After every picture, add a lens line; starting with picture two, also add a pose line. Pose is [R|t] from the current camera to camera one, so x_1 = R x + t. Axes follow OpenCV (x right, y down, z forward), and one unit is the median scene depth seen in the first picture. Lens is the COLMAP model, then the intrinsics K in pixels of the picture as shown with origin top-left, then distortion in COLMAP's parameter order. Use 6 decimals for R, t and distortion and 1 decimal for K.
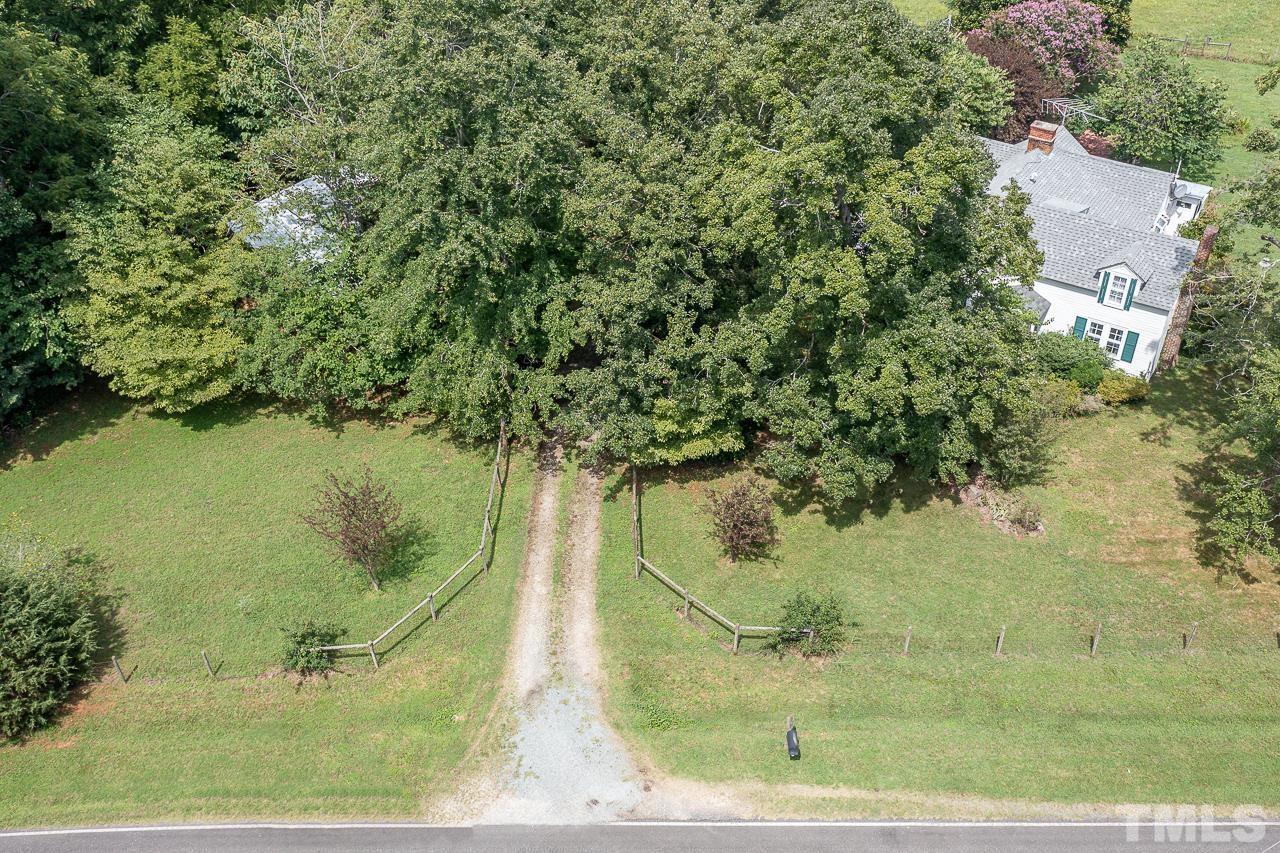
lens RADIAL K [[1019.5, 0, 640.0], [0, 1019.5, 426.5], [0, 0, 1]] dist [0.003803, -0.000104]
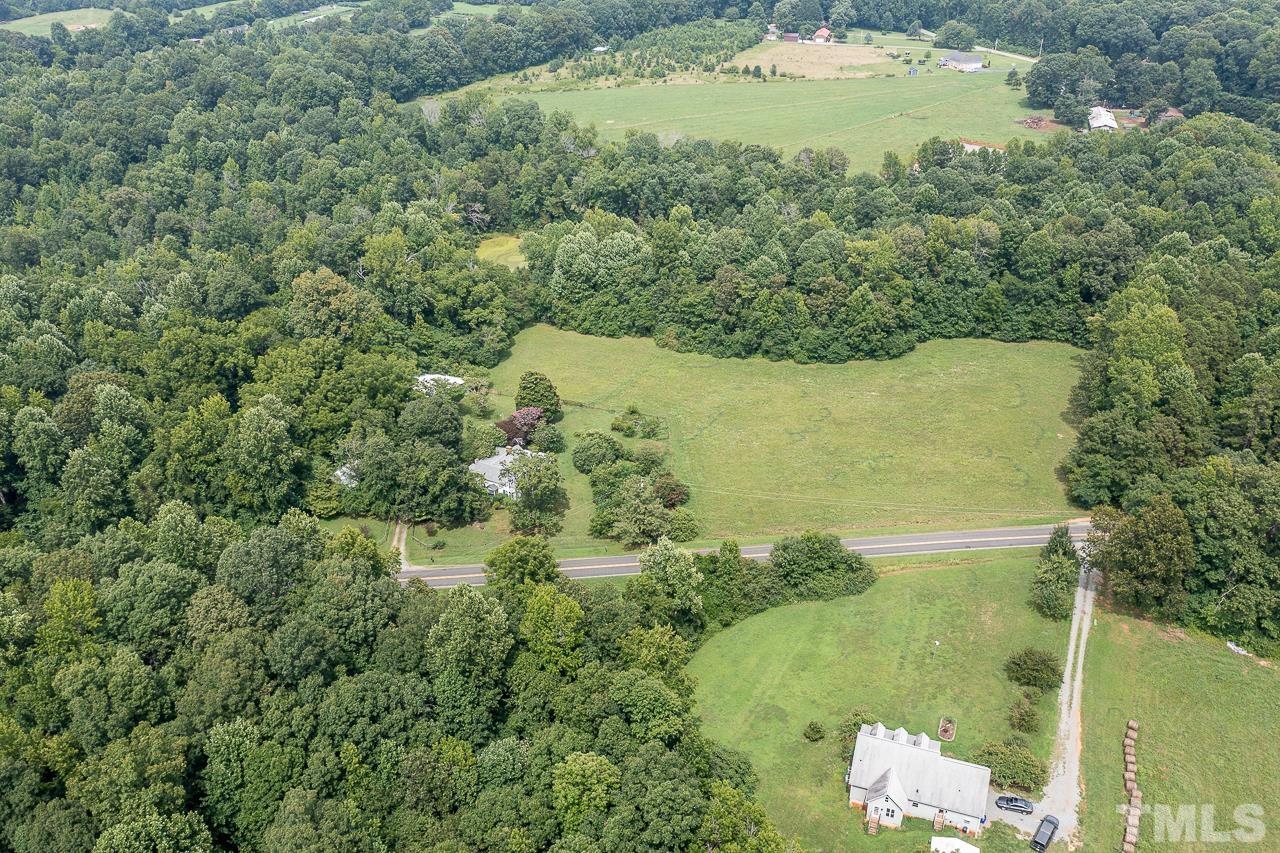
lens RADIAL K [[1019.5, 0, 640.0], [0, 1019.5, 426.5], [0, 0, 1]] dist [0.003803, -0.000104]
pose [[0.997133, -0.045815, 0.060230, 0.931129], [0.053558, 0.989536, -0.133976, 0.340650], [-0.053461, 0.136817, 0.989153, -4.699473]]
